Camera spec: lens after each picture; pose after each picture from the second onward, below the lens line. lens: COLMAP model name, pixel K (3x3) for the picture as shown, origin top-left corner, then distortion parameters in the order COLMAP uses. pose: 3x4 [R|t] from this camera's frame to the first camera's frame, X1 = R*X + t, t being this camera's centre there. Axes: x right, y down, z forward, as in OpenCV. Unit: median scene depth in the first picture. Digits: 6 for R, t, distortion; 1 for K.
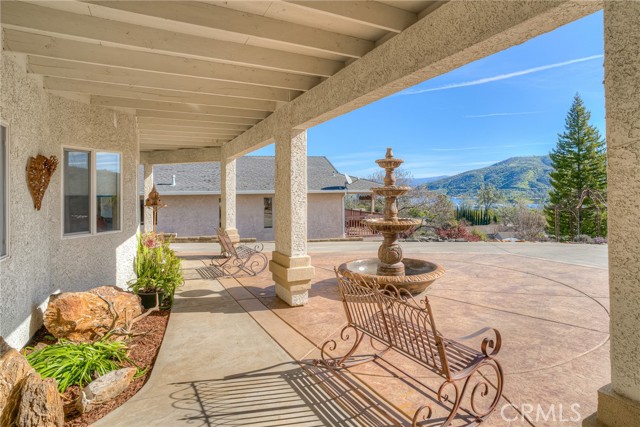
lens RADIAL K [[362.3, 0, 341.5], [0, 362.3, 190.4], [0, 0, 1]] dist [-0.041956, 0.012344]
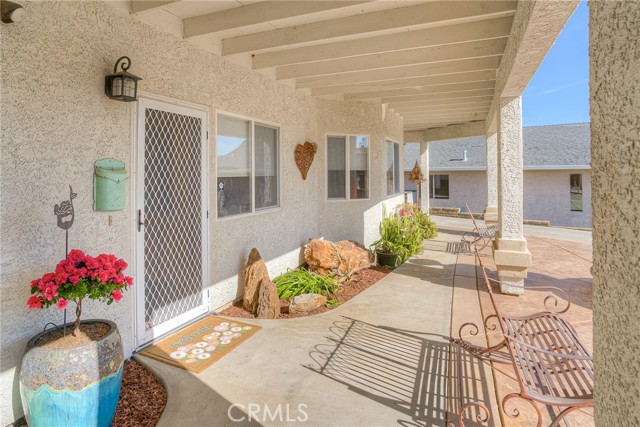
lens RADIAL K [[382.2, 0, 313.3], [0, 382.2, 163.0], [0, 0, 1]] dist [-0.027104, -0.000393]
pose [[0.615911, -0.012742, -0.787713, 0.339649], [0.006361, 0.999917, -0.011201, 0.003051], [0.787790, 0.001888, 0.615941, 0.042190]]
